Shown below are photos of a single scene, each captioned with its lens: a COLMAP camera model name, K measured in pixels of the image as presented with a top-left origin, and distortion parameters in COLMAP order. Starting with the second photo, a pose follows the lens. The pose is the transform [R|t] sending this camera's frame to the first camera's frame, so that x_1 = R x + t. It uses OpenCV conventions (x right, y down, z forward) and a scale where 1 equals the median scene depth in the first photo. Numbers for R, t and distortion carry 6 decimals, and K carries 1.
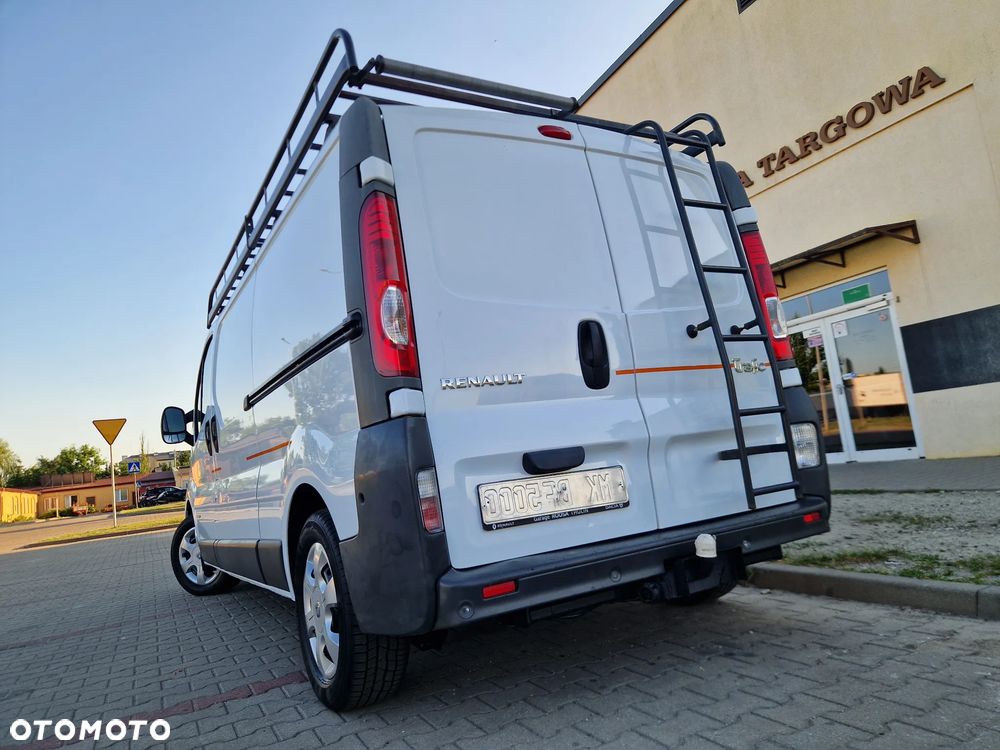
lens RADIAL K [[675.1, 0, 499.0], [0, 675.1, 371.5], [0, 0, 1]] dist [0.065277, -0.054680]
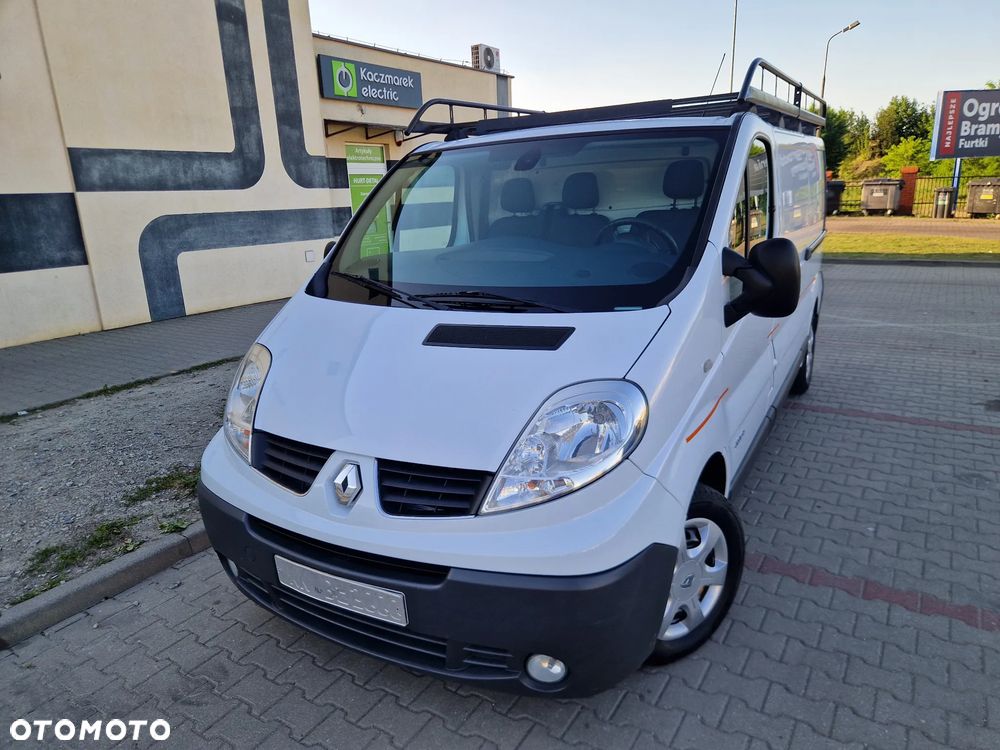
lens RADIAL K [[675.1, 0, 500.8], [0, 675.1, 379.1], [0, 0, 1]] dist [0.065277, -0.054680]
pose [[-0.499155, -0.093362, 0.861468, -1.639064], [-0.011461, 0.994803, 0.101171, 0.213112], [-0.866437, 0.040626, -0.497631, 2.880018]]
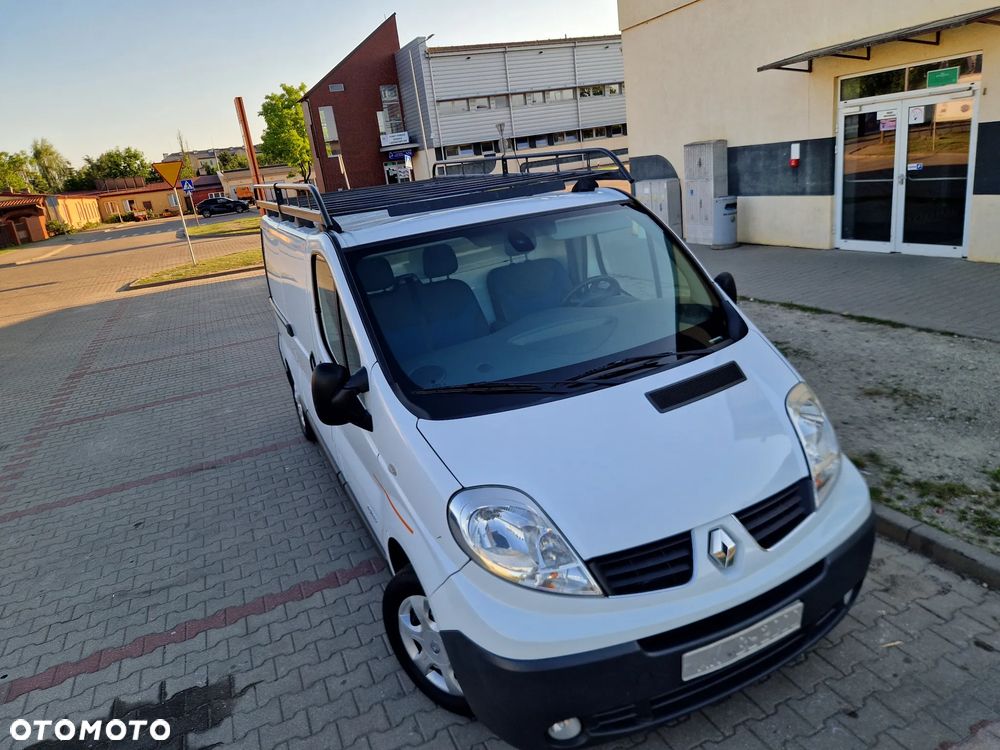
lens RADIAL K [[675.1, 0, 494.9], [0, 675.1, 372.0], [0, 0, 1]] dist [0.065277, -0.054680]
pose [[0.997791, 0.014275, -0.064877, -0.072342], [0.014662, 0.905223, 0.424683, -0.579024], [0.064791, -0.424697, 0.903014, -0.196363]]
